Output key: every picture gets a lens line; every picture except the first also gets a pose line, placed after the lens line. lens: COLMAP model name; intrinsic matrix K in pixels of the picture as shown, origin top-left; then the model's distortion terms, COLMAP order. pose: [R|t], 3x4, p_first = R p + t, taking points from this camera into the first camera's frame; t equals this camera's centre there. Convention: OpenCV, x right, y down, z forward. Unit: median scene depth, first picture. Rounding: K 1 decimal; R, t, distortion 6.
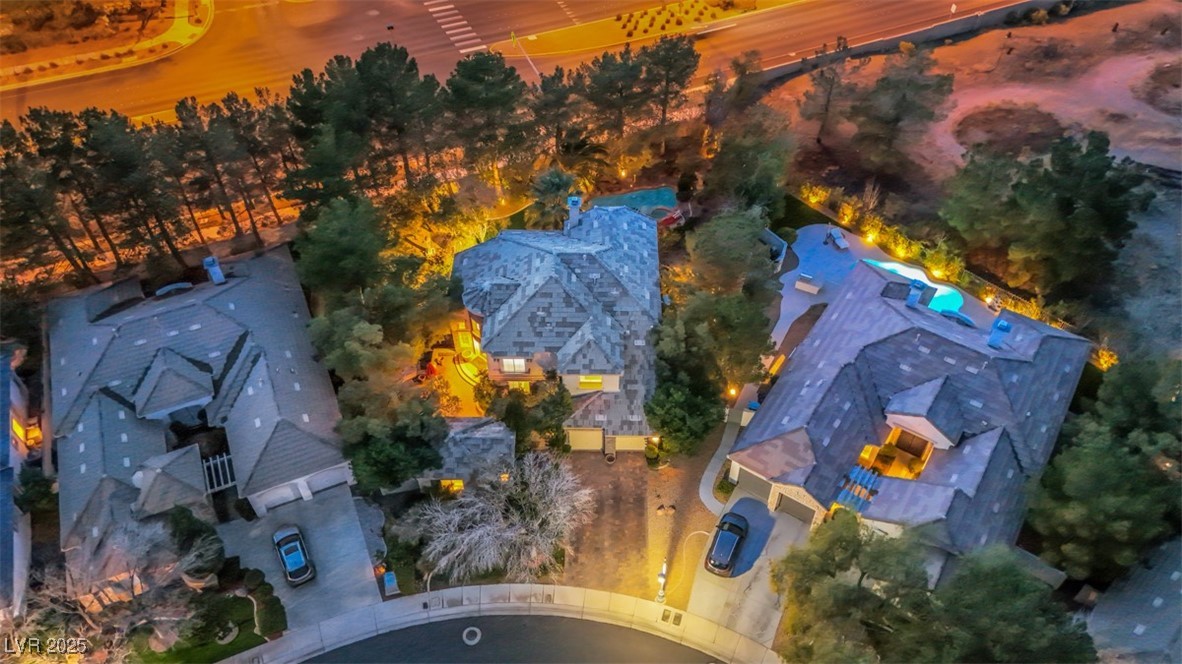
lens RADIAL K [[870.7, 0, 591.0], [0, 870.7, 332.0], [0, 0, 1]] dist [0.082754, -0.085007]
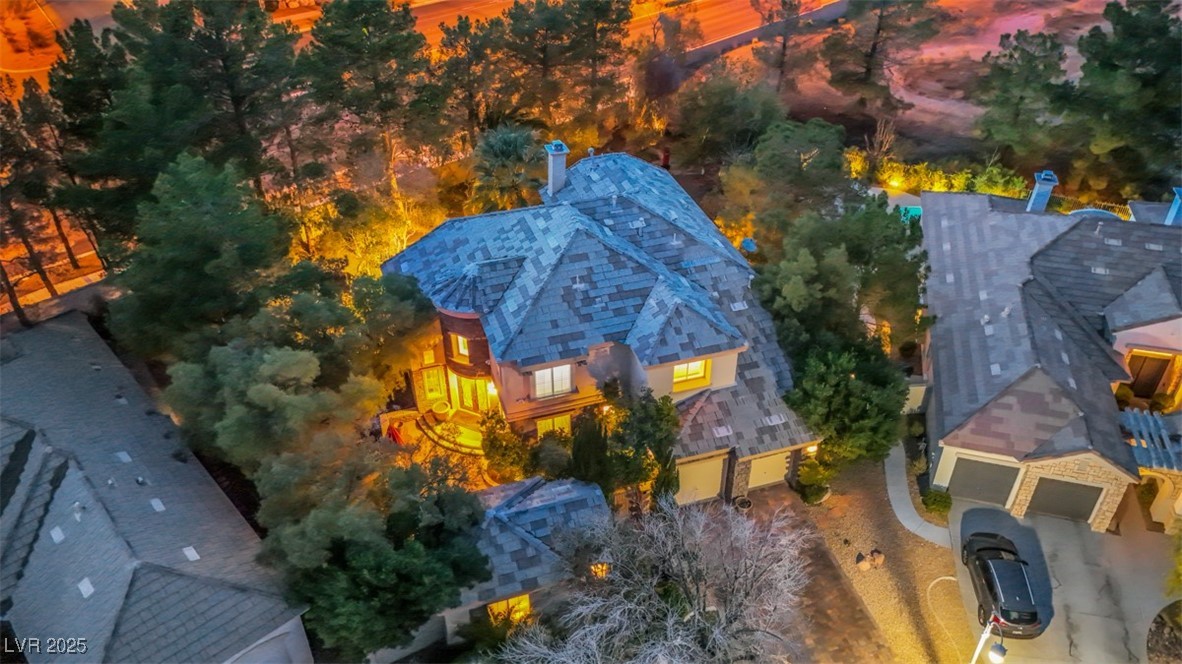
lens RADIAL K [[873.8, 0, 589.7], [0, 873.8, 333.5], [0, 0, 1]] dist [0.065611, -0.060782]
pose [[0.948621, -0.185462, 0.256364, -0.212865], [0.232785, 0.957829, -0.168447, 0.113432], [-0.214312, 0.219470, 0.951789, 0.441868]]
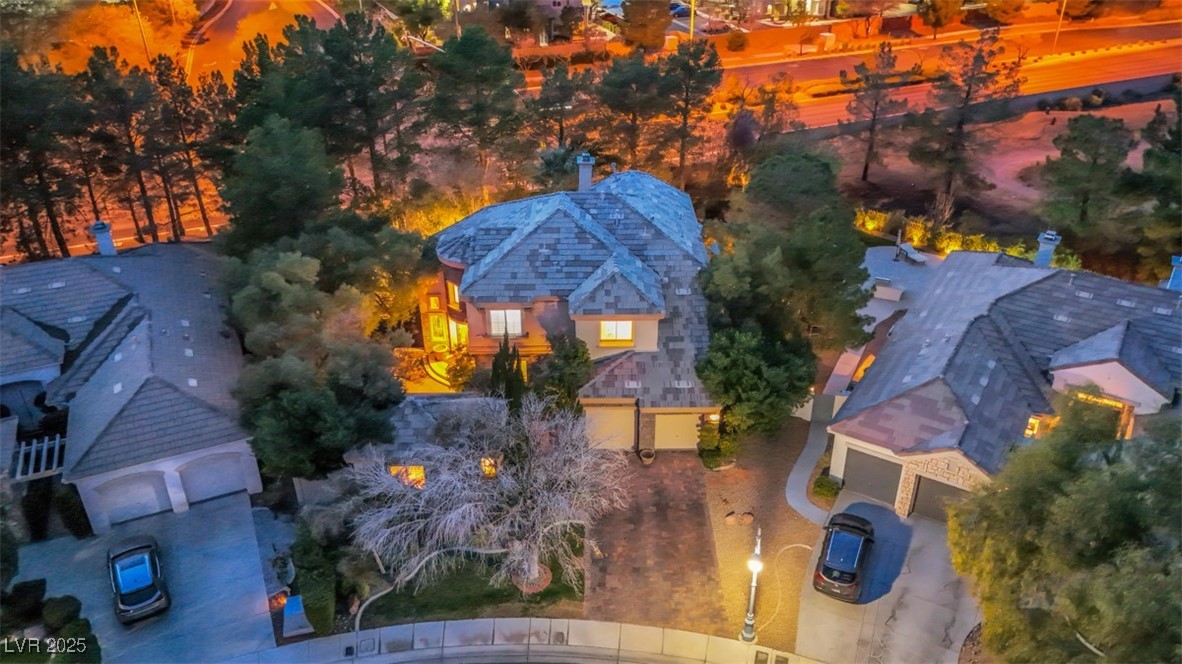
lens RADIAL K [[870.7, 0, 591.0], [0, 870.7, 332.0], [0, 0, 1]] dist [0.082754, -0.085007]
pose [[0.999793, -0.009706, 0.017892, -0.033076], [0.014948, 0.946725, -0.321696, 0.277417], [-0.013816, 0.321897, 0.946674, 0.343624]]
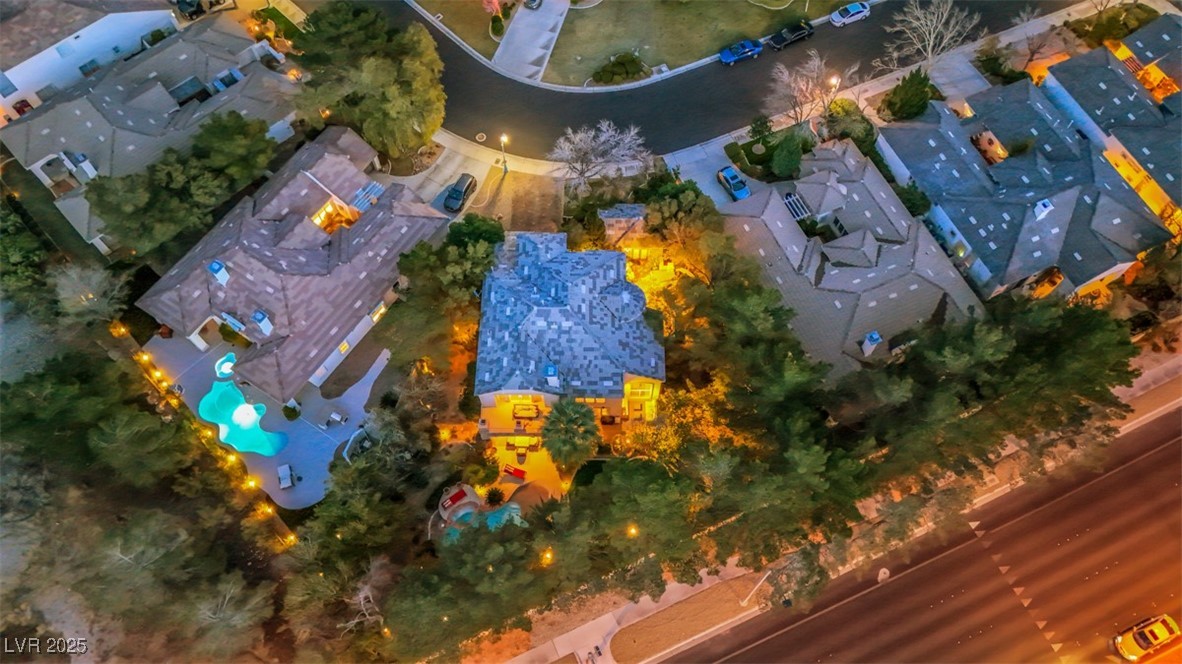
lens RADIAL K [[870.7, 0, 591.0], [0, 870.7, 332.0], [0, 0, 1]] dist [0.082754, -0.085007]
pose [[-0.999985, 0.004805, 0.002724, -0.077808], [0.000857, -0.352367, 0.935861, -1.245389], [0.005456, 0.935849, 0.352358, 0.653115]]
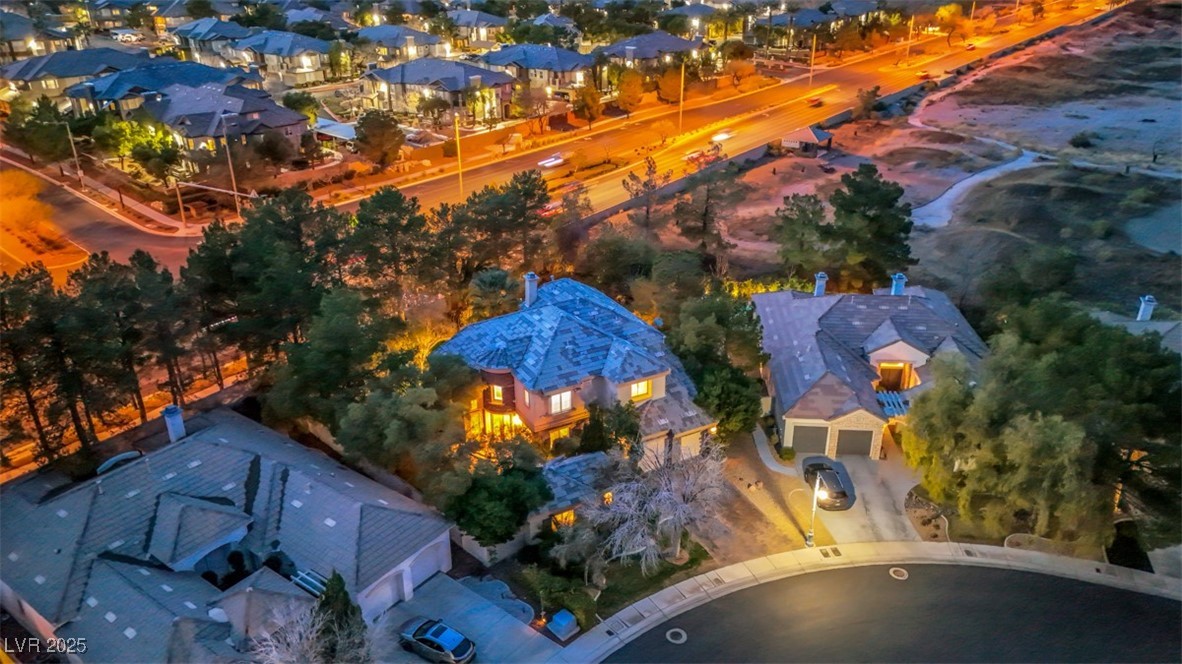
lens RADIAL K [[870.7, 0, 591.0], [0, 870.7, 332.0], [0, 0, 1]] dist [0.082754, -0.085007]
pose [[0.869253, -0.206368, 0.449234, -0.491275], [0.364283, 0.881698, -0.299844, 0.278514], [-0.334211, 0.424288, 0.841595, 0.136845]]
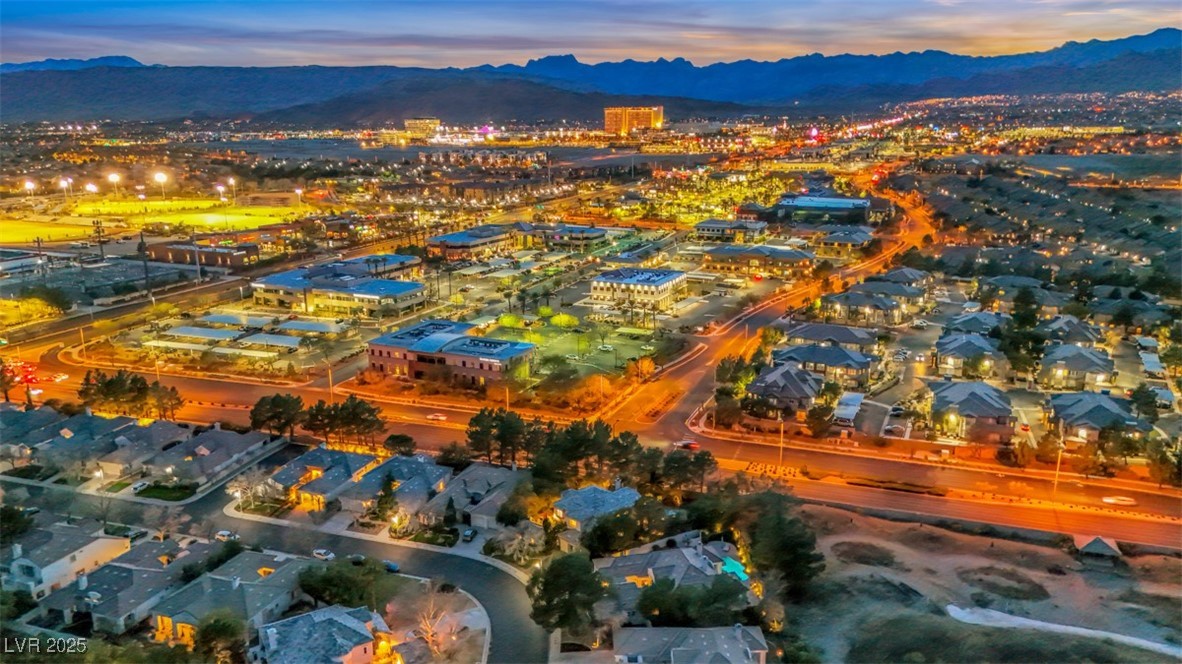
lens RADIAL K [[870.7, 0, 591.0], [0, 870.7, 332.0], [0, 0, 1]] dist [0.082754, -0.085007]
pose [[0.734086, 0.164153, -0.658917, 1.804218], [-0.499461, 0.787930, -0.360146, 0.557283], [0.460061, 0.593482, 0.660396, -1.210127]]
